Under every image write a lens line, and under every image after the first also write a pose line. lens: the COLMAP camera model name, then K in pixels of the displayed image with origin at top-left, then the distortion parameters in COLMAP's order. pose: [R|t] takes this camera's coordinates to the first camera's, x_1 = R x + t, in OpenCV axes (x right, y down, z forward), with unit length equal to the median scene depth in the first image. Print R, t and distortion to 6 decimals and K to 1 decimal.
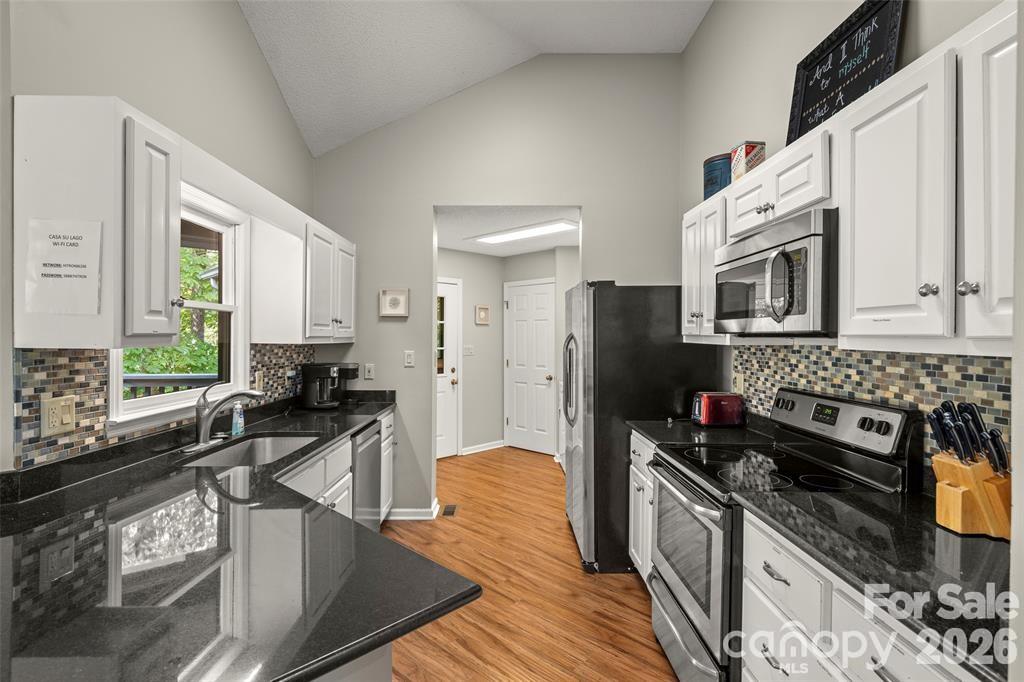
lens RADIAL K [[507.2, 0, 508.9], [0, 507.2, 328.8], [0, 0, 1]] dist [0.000371, 0.000086]
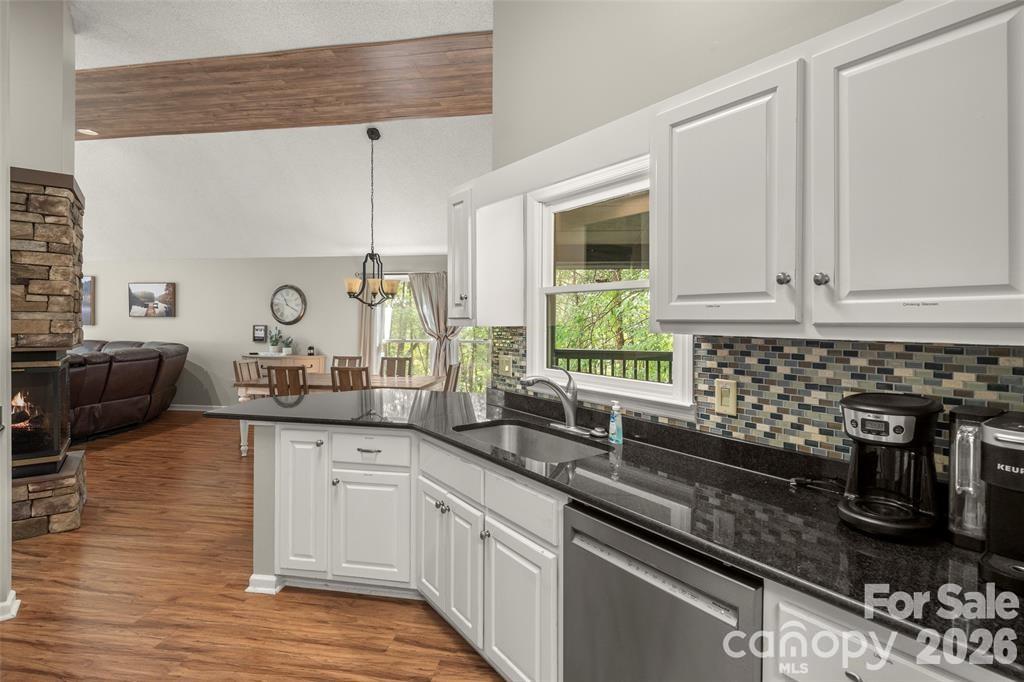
lens RADIAL K [[507.2, 0, 508.9], [0, 507.2, 328.8], [0, 0, 1]] dist [0.000371, 0.000086]
pose [[-0.814207, 0.004901, -0.580554, 0.070985], [0.002783, 0.999986, 0.004539, 0.024153], [0.580568, 0.002080, -0.814209, 1.557076]]
